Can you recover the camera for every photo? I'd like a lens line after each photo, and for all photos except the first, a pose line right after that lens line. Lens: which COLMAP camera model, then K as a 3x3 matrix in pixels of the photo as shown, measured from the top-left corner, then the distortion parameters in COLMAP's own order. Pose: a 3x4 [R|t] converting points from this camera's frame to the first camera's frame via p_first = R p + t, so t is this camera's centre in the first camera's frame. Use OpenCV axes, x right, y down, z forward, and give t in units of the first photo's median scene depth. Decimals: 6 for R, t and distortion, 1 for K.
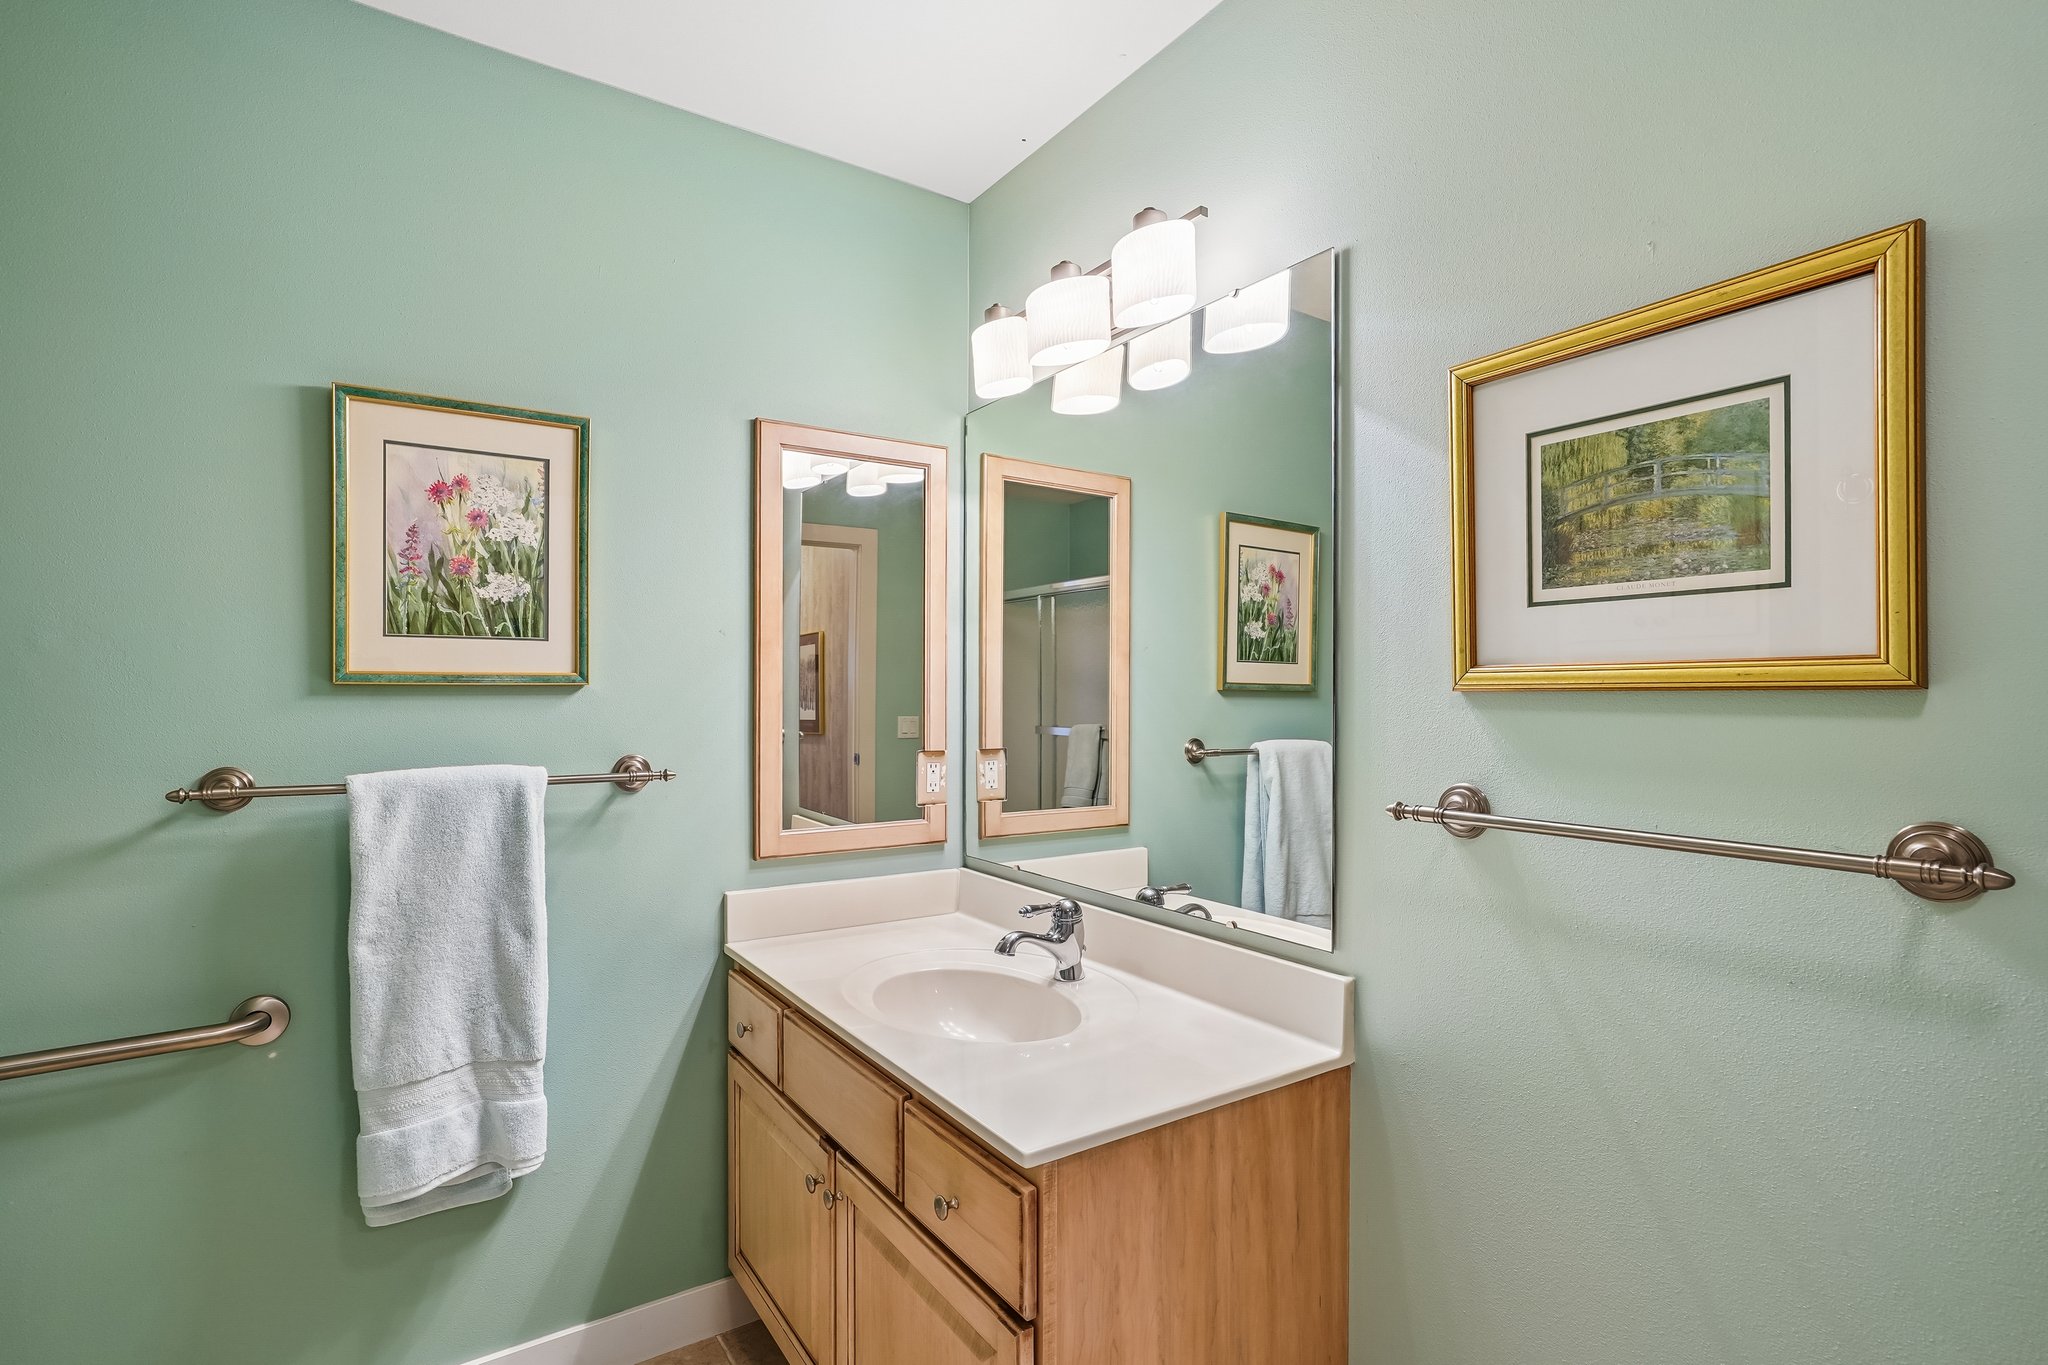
lens RADIAL K [[1010.9, 0, 1064.0], [0, 1010.9, 691.3], [0, 0, 1]] dist [-0.028591, 0.019315]
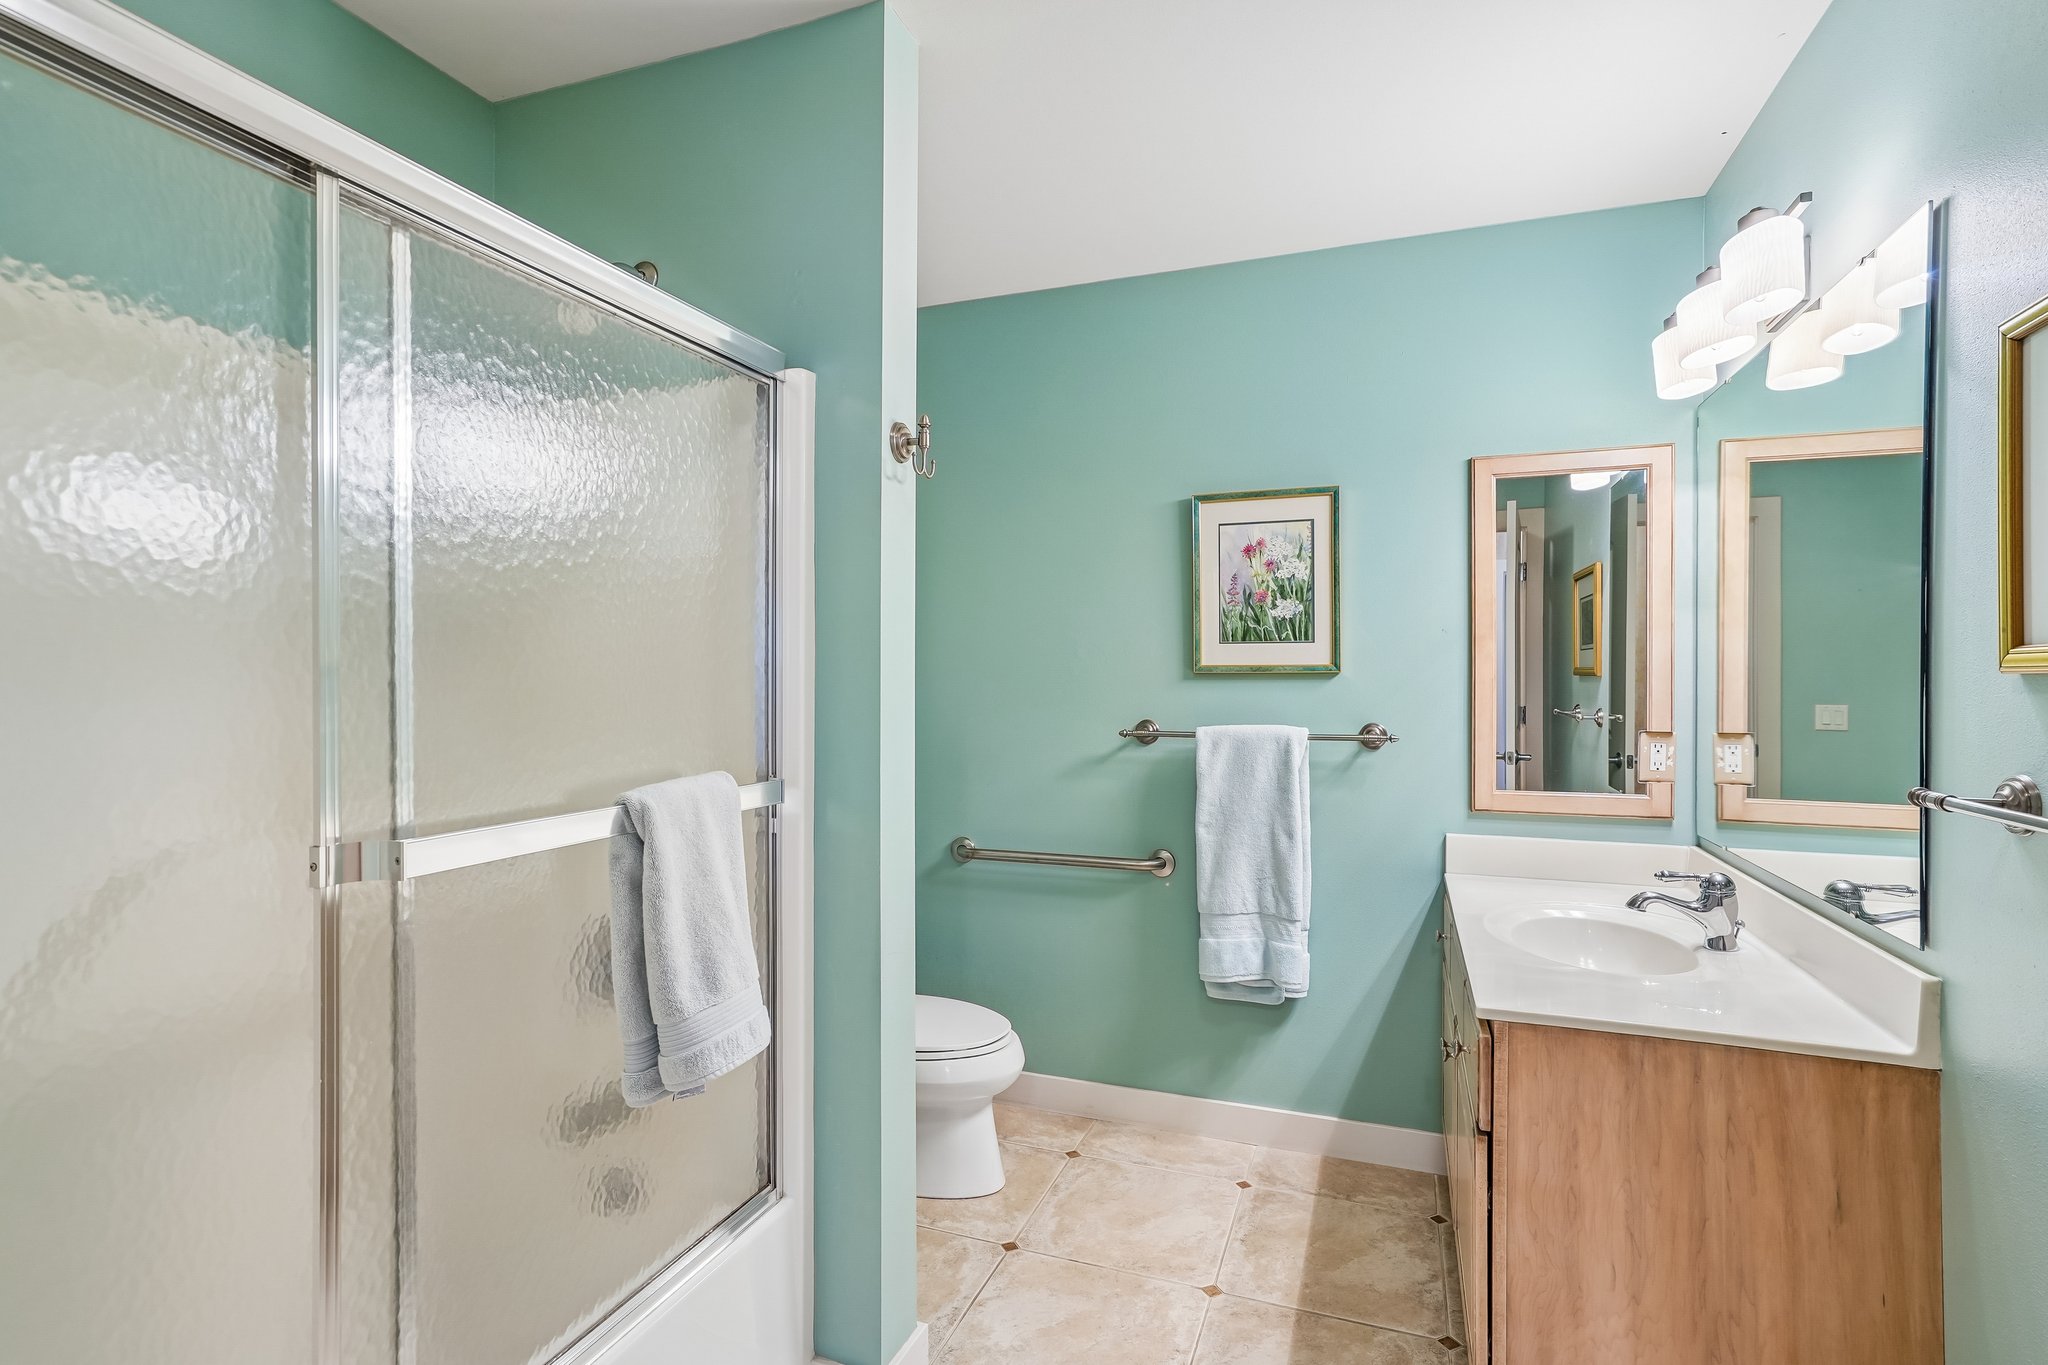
lens RADIAL K [[1010.9, 0, 1026.8], [0, 1010.9, 679.3], [0, 0, 1]] dist [-0.028591, 0.019315]
pose [[0.572355, -0.001157, -0.820005, 0.508638], [0.003603, 0.999993, 0.001104, 0.000406], [0.819998, -0.003586, 0.572355, -0.210759]]
